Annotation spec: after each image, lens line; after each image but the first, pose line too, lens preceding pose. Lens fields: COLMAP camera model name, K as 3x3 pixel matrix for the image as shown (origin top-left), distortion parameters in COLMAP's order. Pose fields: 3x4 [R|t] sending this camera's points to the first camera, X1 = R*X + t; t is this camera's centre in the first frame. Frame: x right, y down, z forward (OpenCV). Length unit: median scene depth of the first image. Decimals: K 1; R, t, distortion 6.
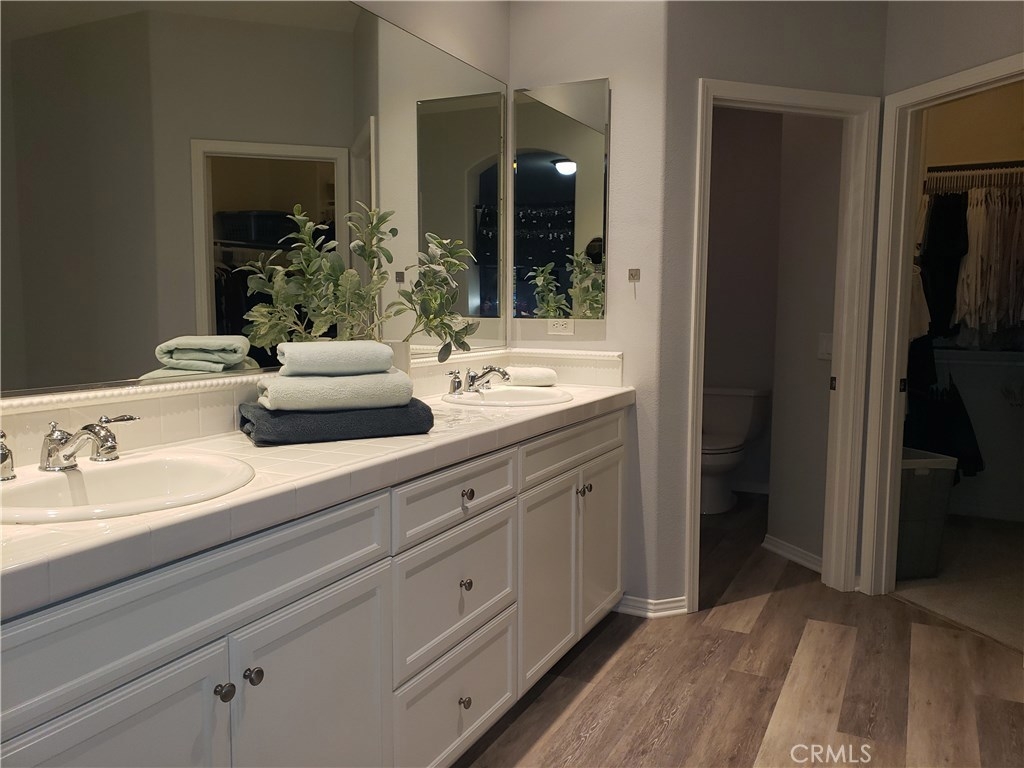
lens RADIAL K [[814.6, 0, 514.5], [0, 814.6, 386.9], [0, 0, 1]] dist [-0.002617, 0.048519]
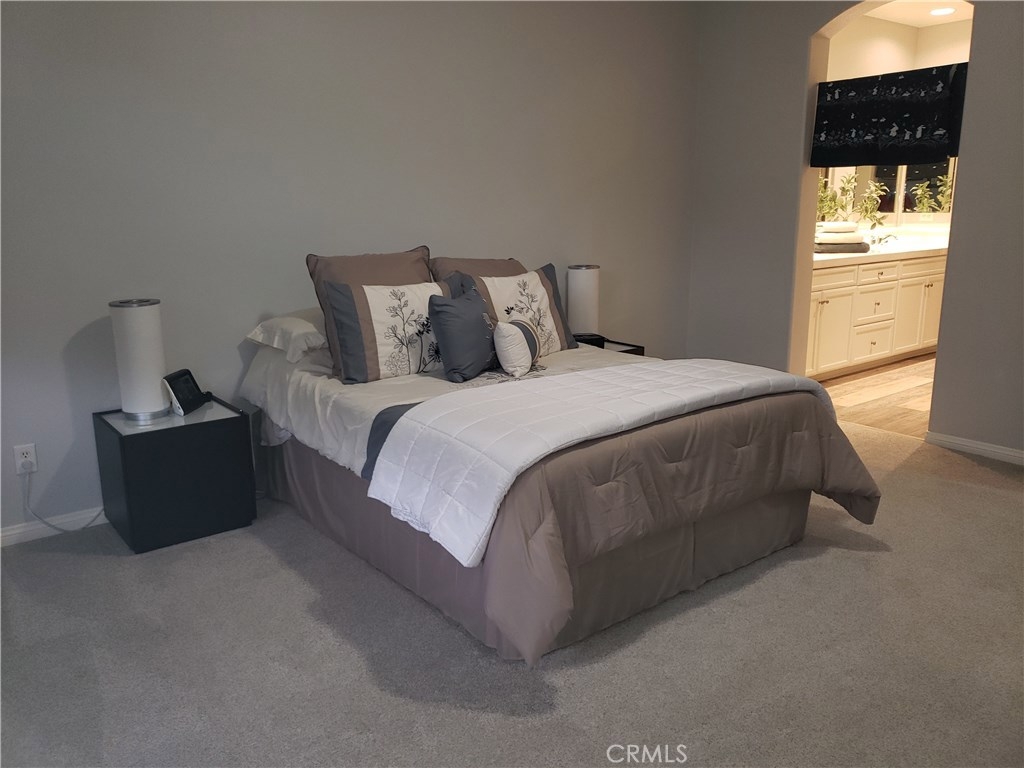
lens RADIAL K [[804.8, 0, 512.0], [0, 804.8, 384.0], [0, 0, 1]] dist [0.057300, -0.065030]
pose [[0.906750, 0.075218, -0.414905, -0.010989], [-0.024531, 0.991705, 0.126175, 0.131323], [0.420954, -0.104231, 0.901074, -1.579521]]
